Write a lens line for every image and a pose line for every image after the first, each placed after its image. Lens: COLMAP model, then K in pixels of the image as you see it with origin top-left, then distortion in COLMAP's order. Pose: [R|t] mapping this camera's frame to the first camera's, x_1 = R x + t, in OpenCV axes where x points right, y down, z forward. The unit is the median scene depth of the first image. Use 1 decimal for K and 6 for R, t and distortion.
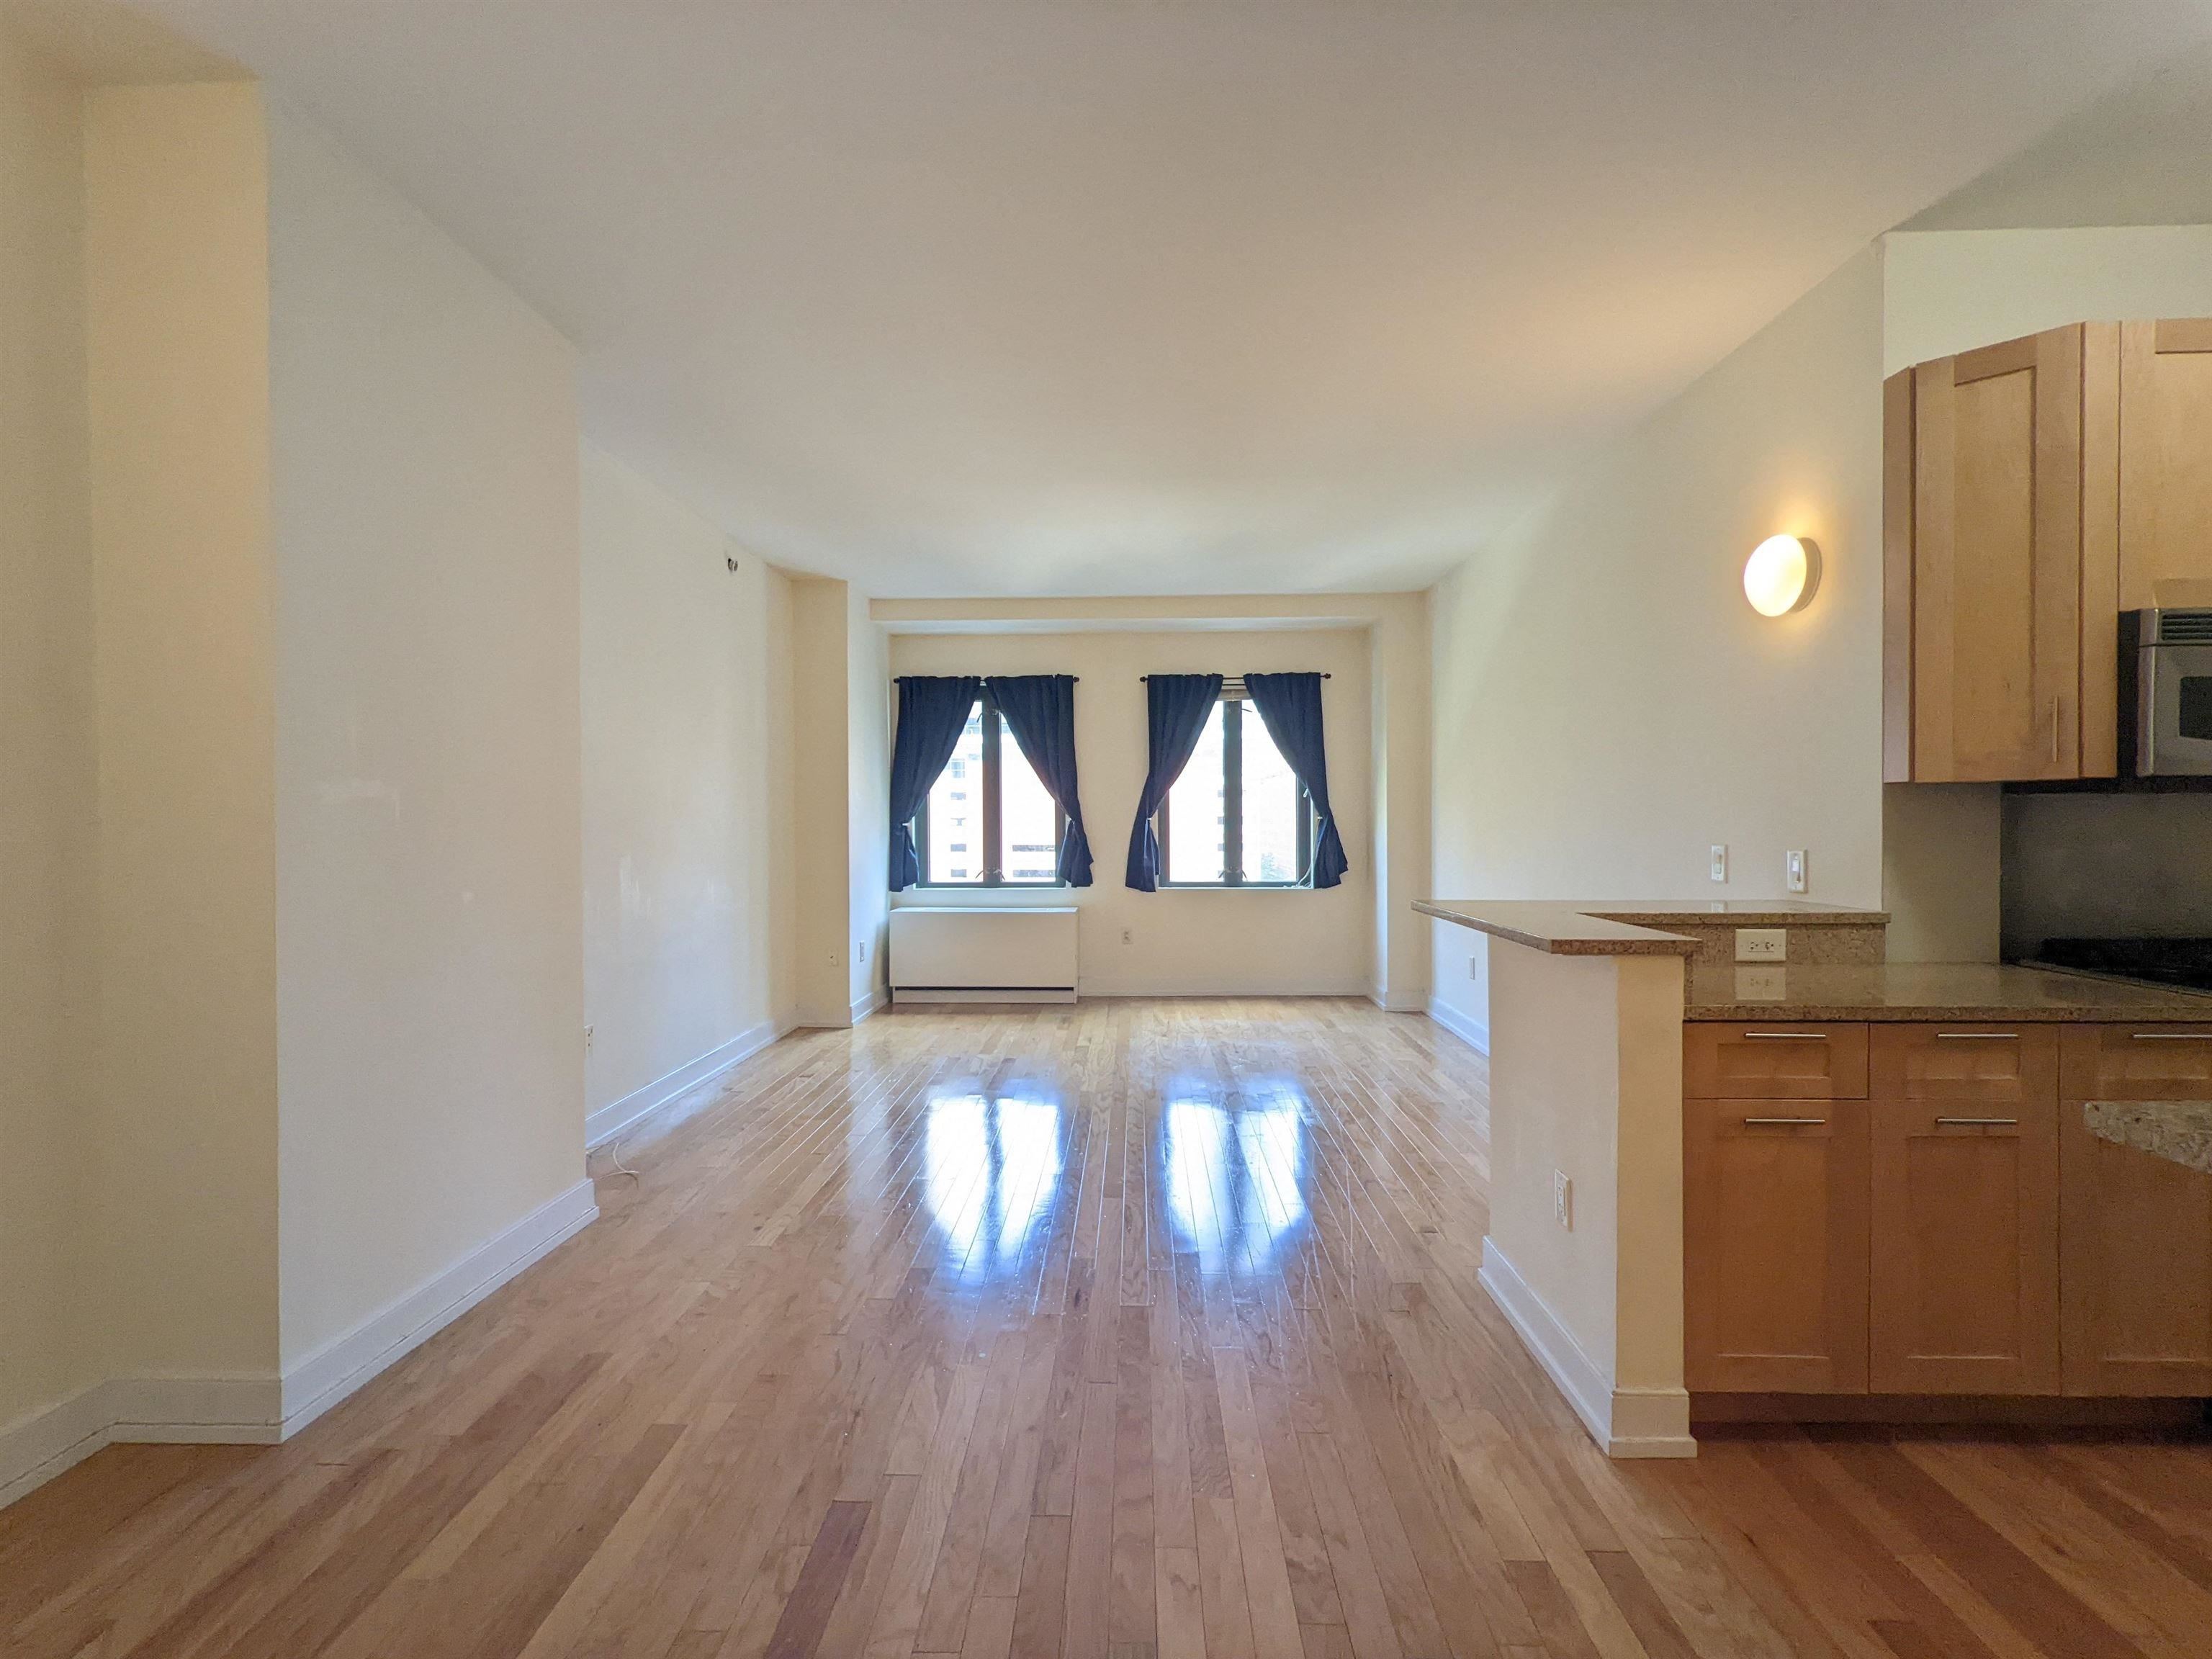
lens RADIAL K [[1044.9, 0, 1106.0], [0, 1044.9, 829.5], [0, 0, 1]] dist [0.000216, 0.000043]
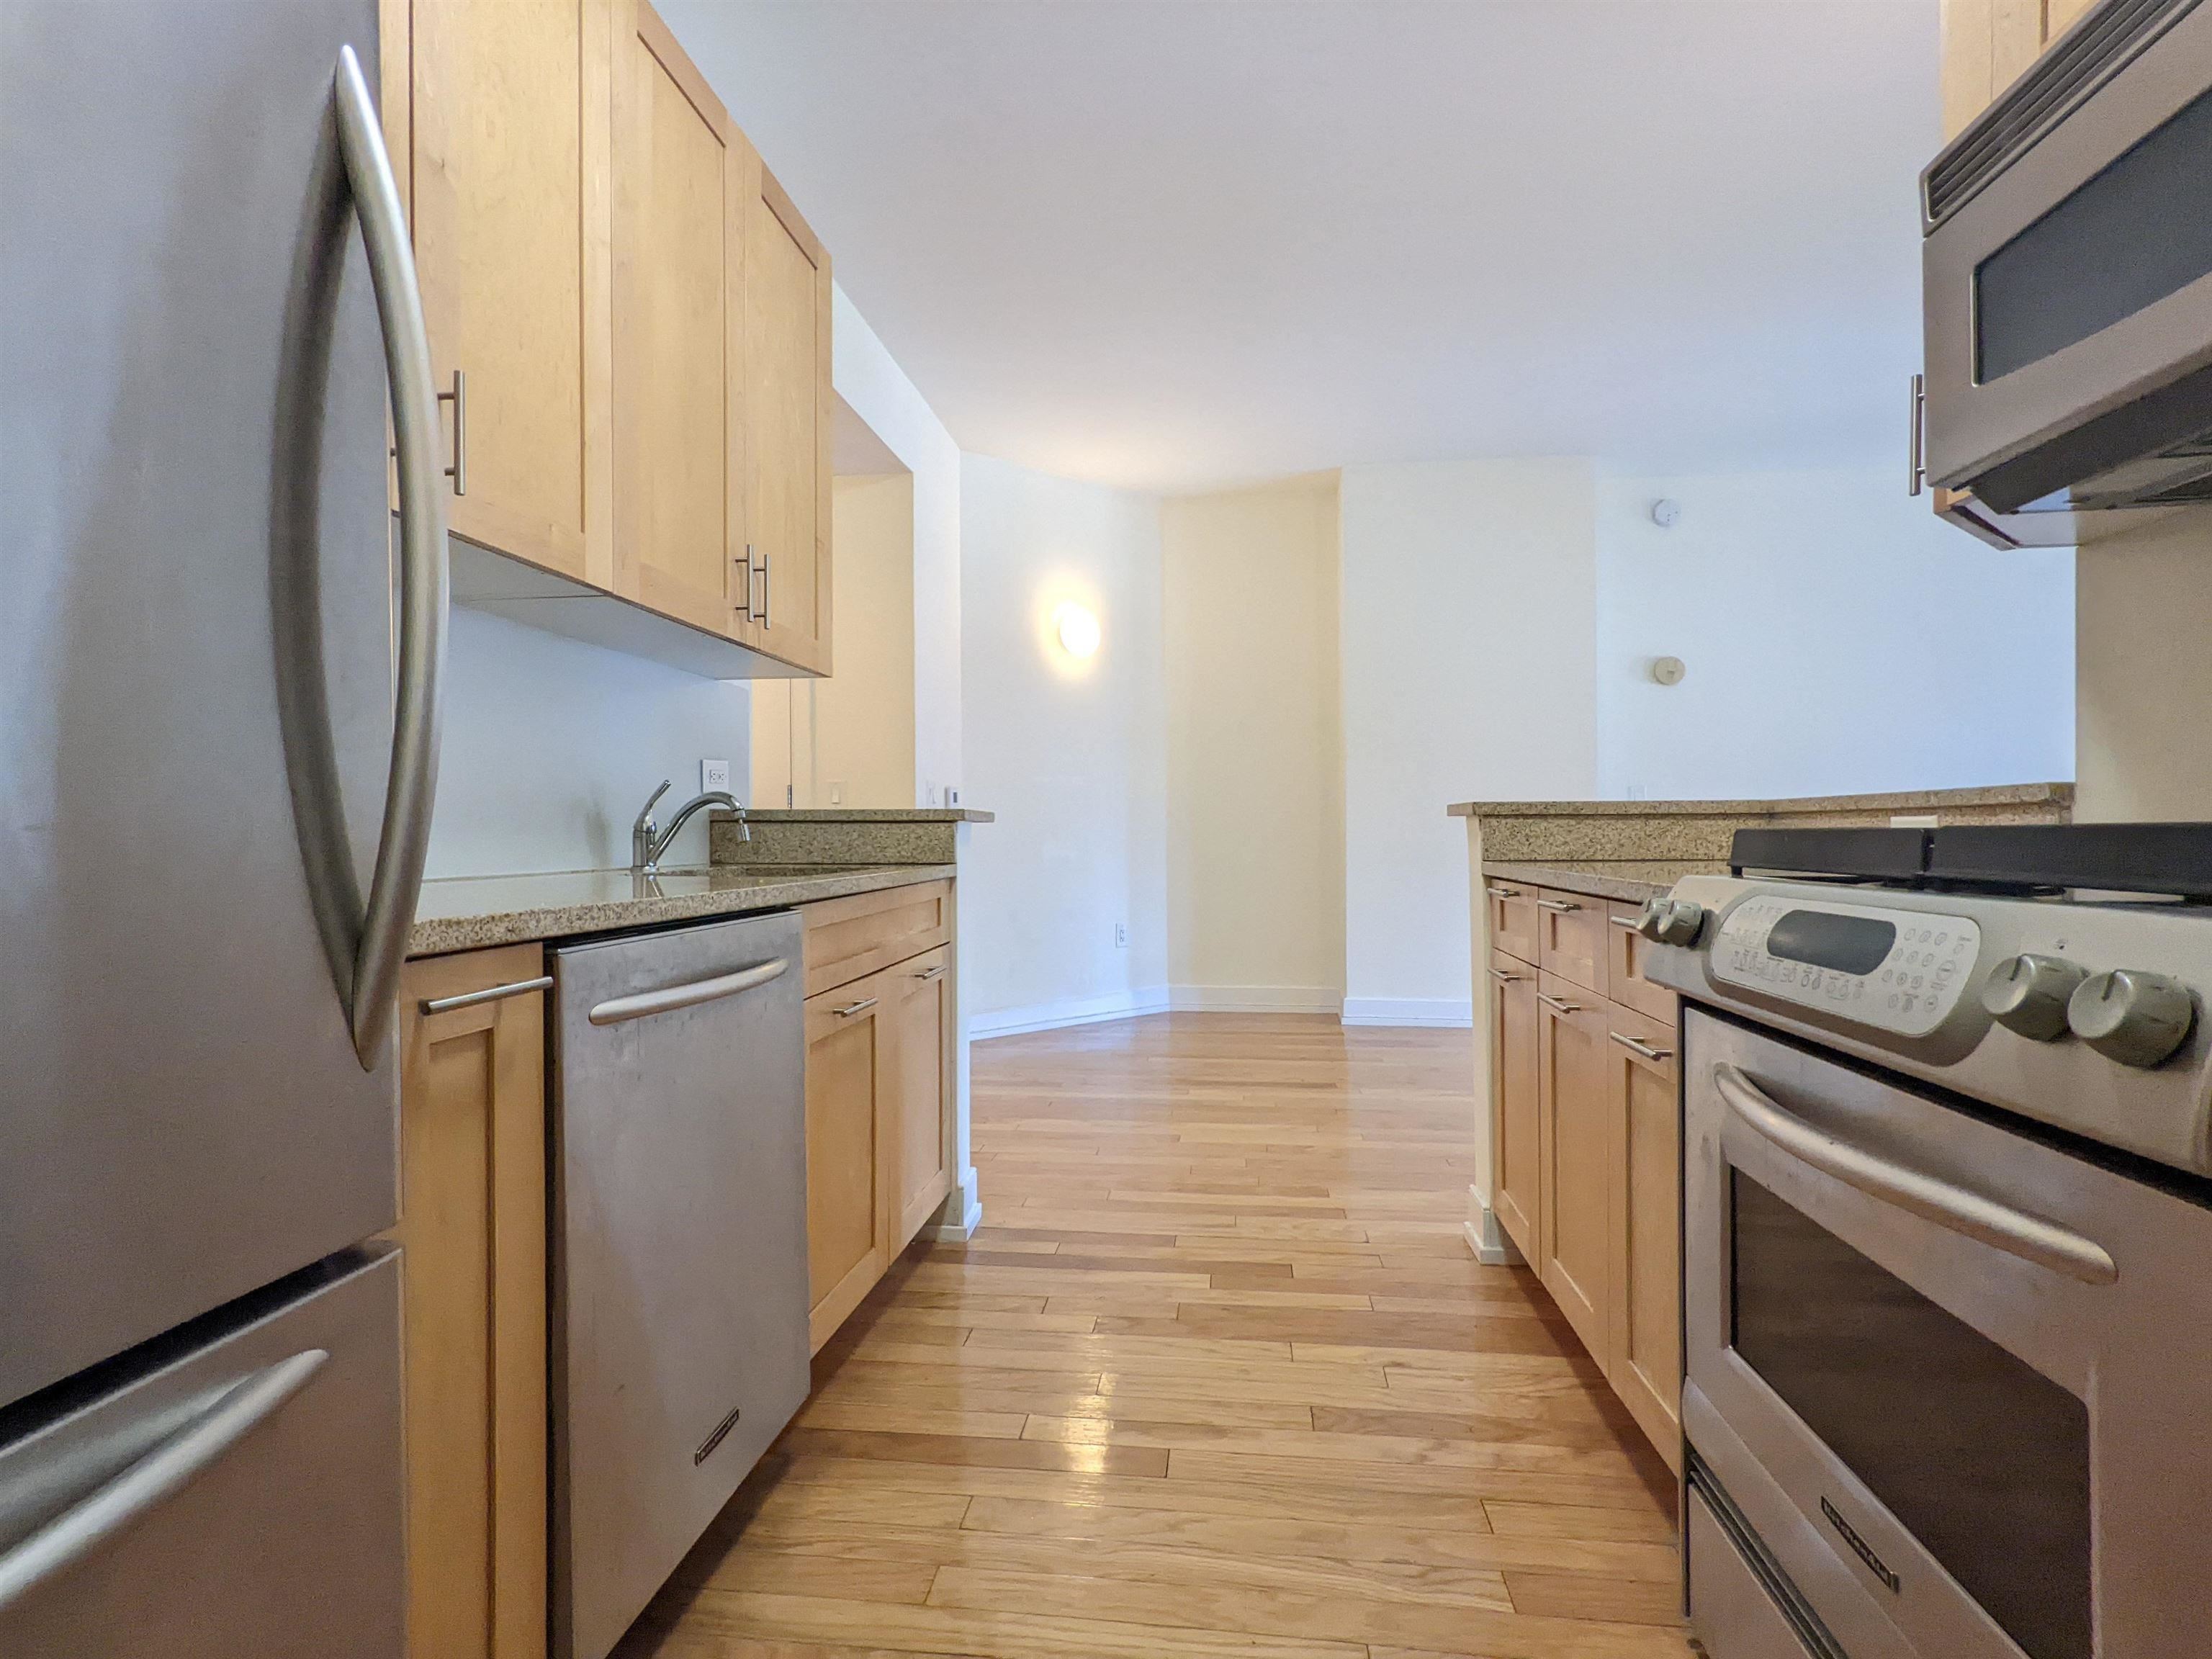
lens RADIAL K [[1044.9, 0, 1106.0], [0, 1044.9, 829.5], [0, 0, 1]] dist [0.000216, 0.000043]
pose [[-0.088538, -0.002085, -0.996071, 1.788429], [-0.000221, 0.999998, -0.002073, 0.150252], [0.996073, 0.000037, -0.088538, 0.735734]]
